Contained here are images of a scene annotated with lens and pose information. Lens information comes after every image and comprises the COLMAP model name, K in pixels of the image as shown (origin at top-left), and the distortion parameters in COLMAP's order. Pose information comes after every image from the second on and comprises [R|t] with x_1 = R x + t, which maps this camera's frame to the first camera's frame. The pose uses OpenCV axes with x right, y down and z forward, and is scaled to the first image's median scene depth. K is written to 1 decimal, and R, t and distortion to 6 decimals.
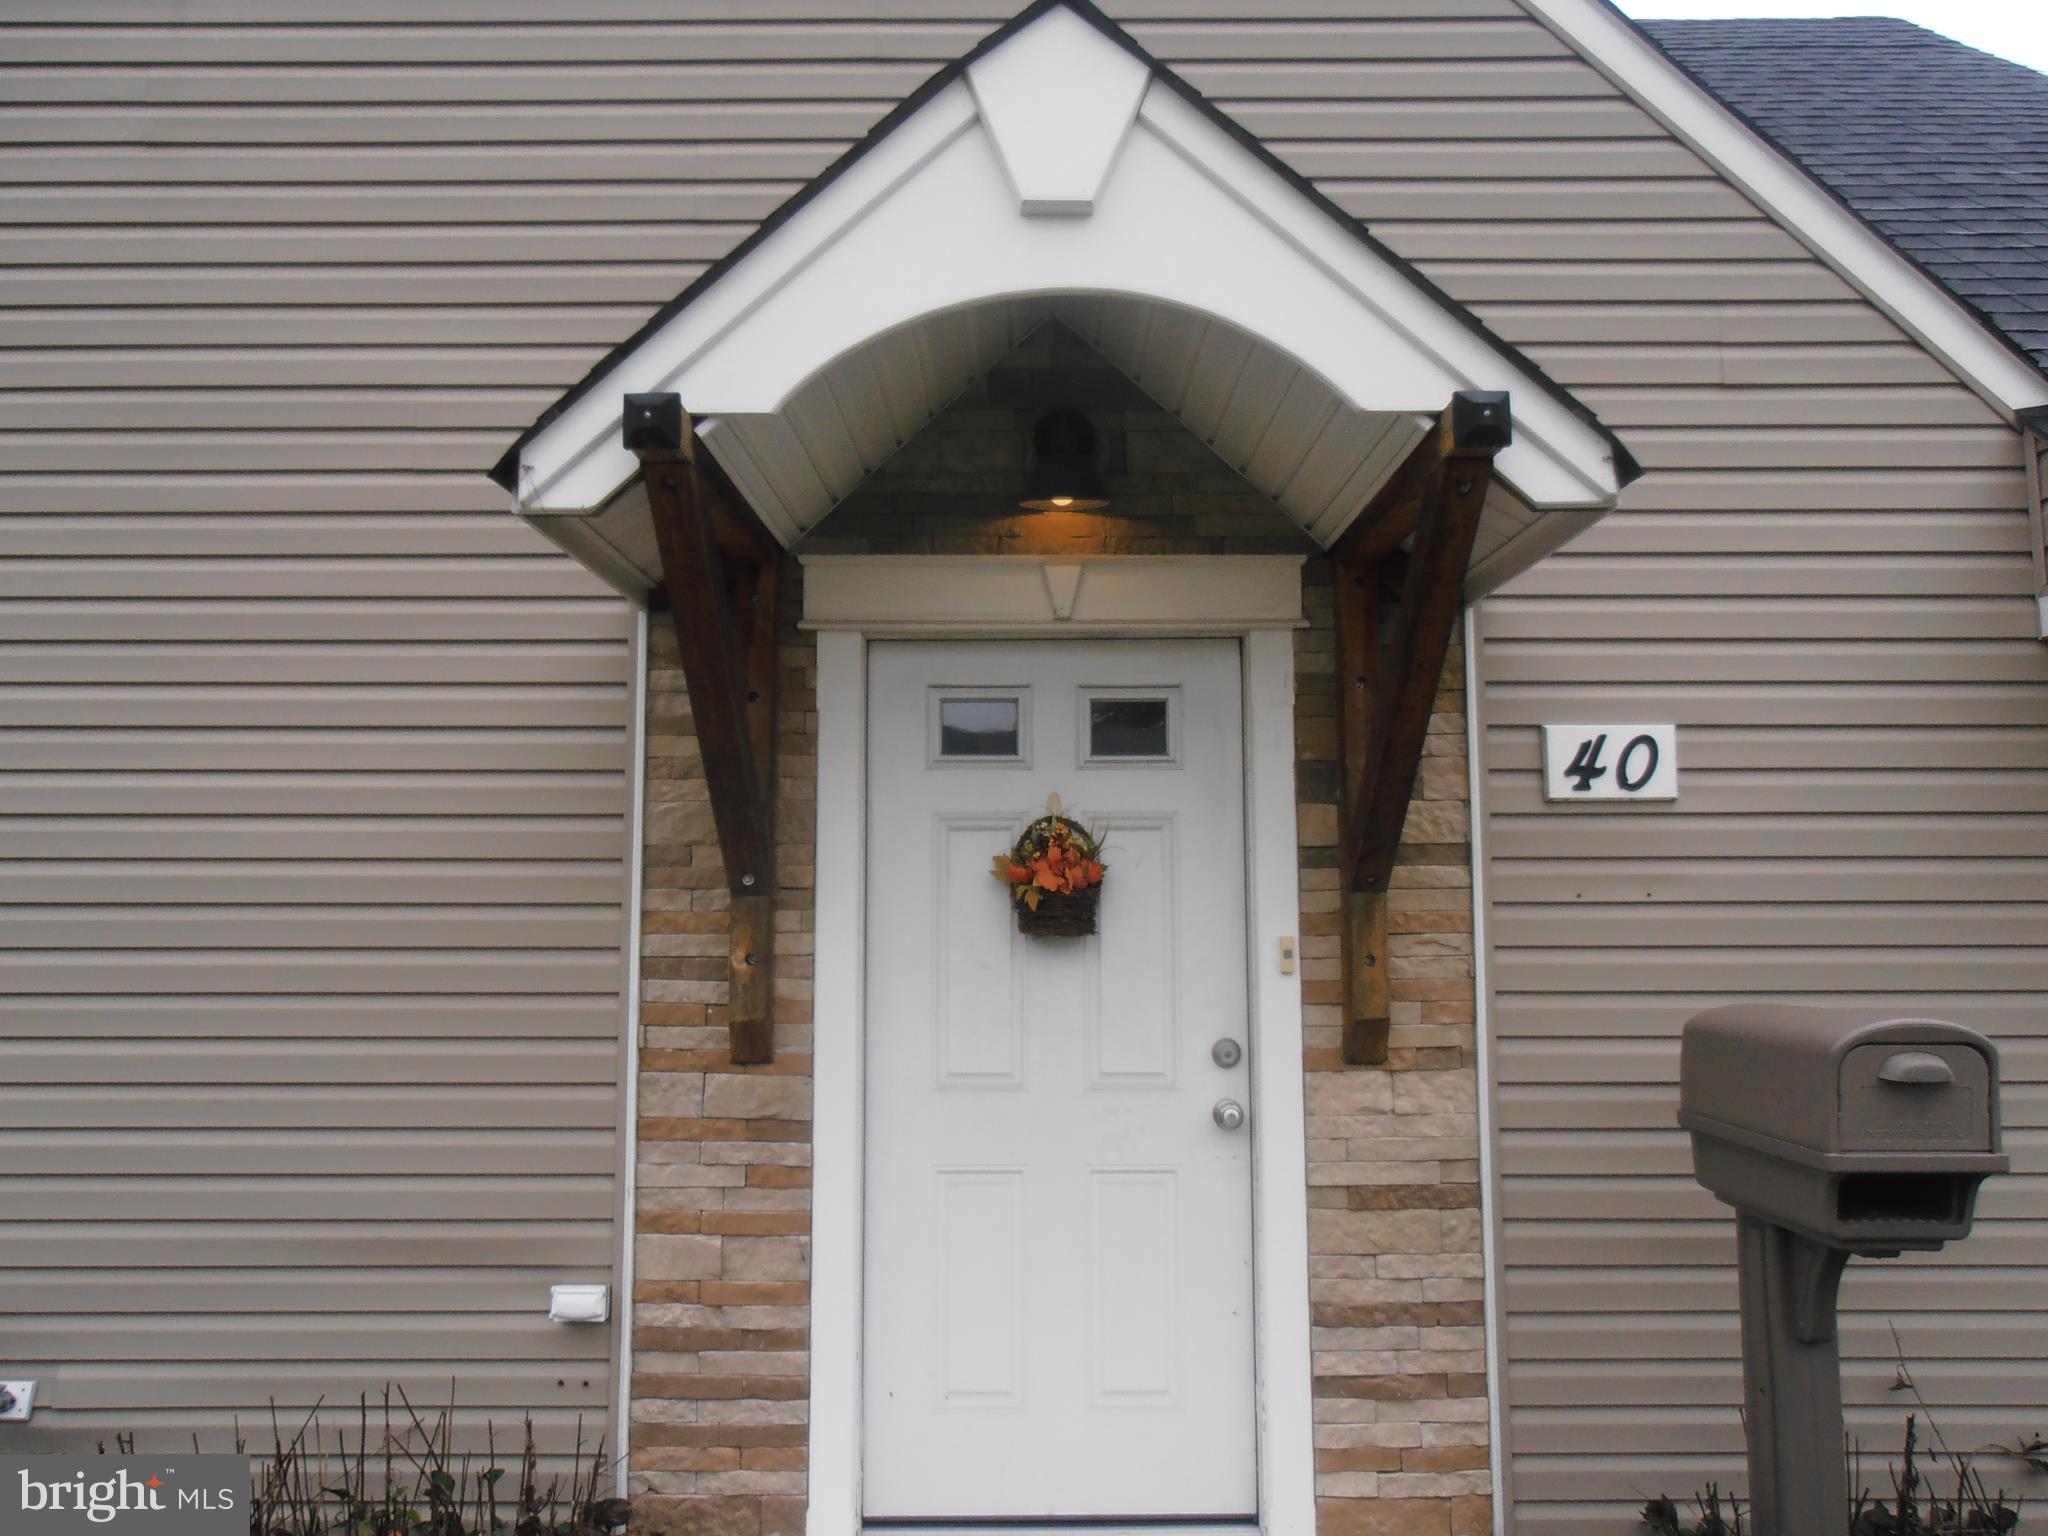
lens RADIAL K [[1455.9, 0, 1033.4], [0, 1455.9, 766.9], [0, 0, 1]] dist [-0.015648, 0.017047]
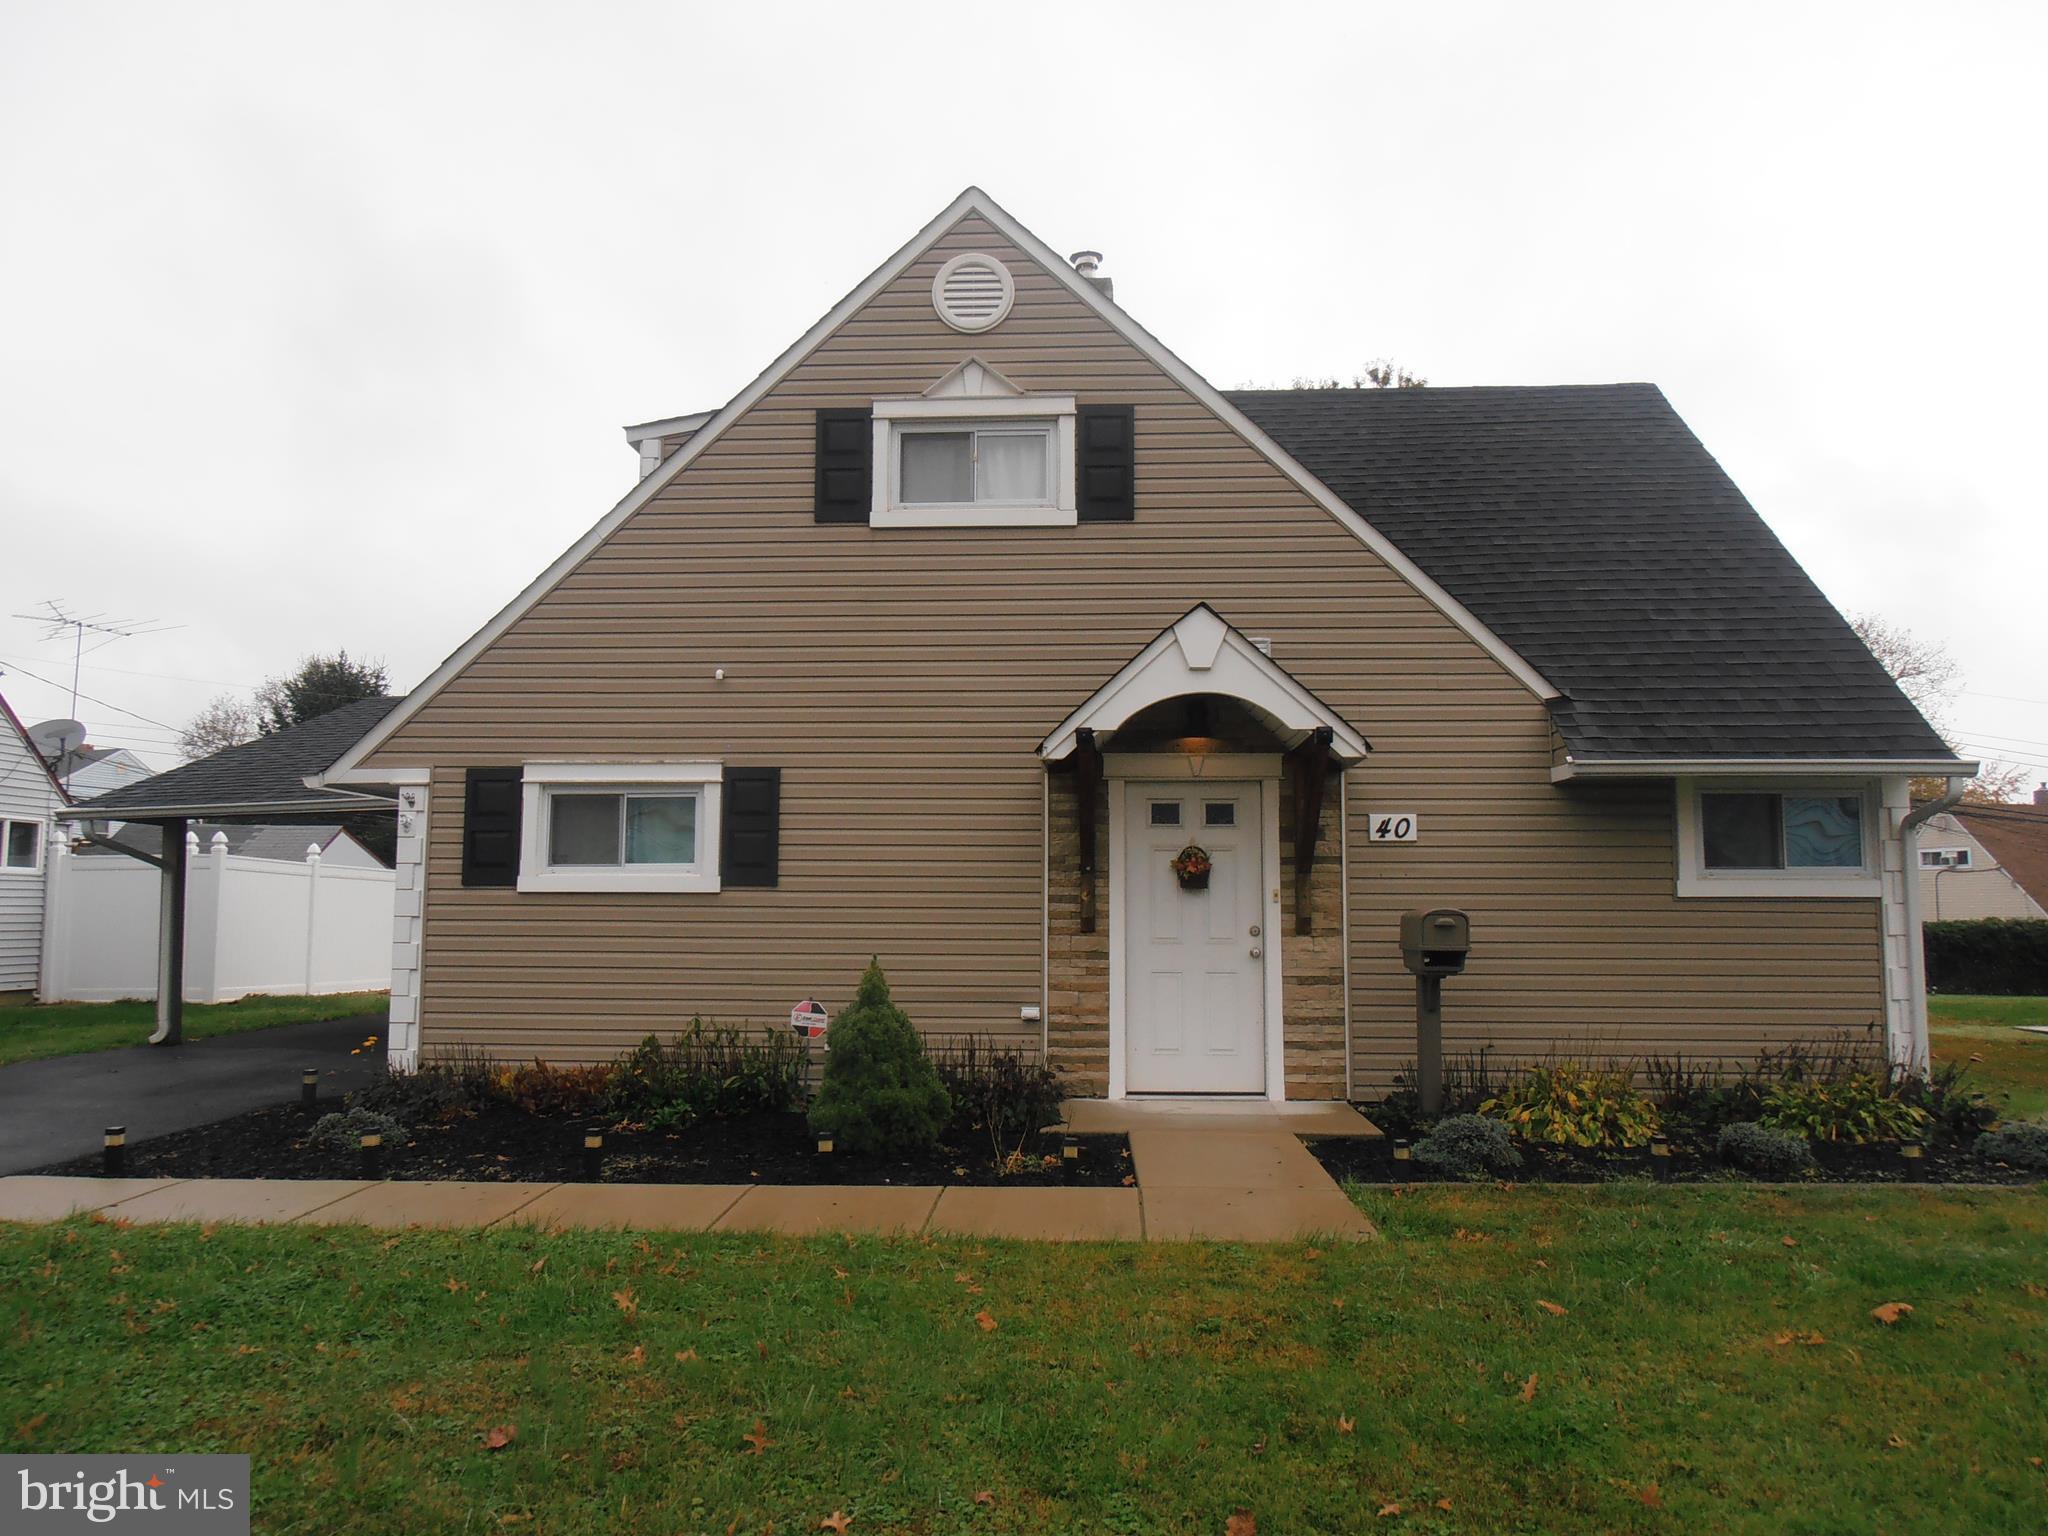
lens RADIAL K [[1457.9, 0, 1027.0], [0, 1457.9, 768.0], [0, 0, 1]] dist [-0.015726, 0.016488]
pose [[0.998663, 0.000264, -0.051699, -0.164632], [-0.000296, 1.000000, -0.000611, -0.118738], [0.051699, 0.000625, 0.998663, -1.876675]]
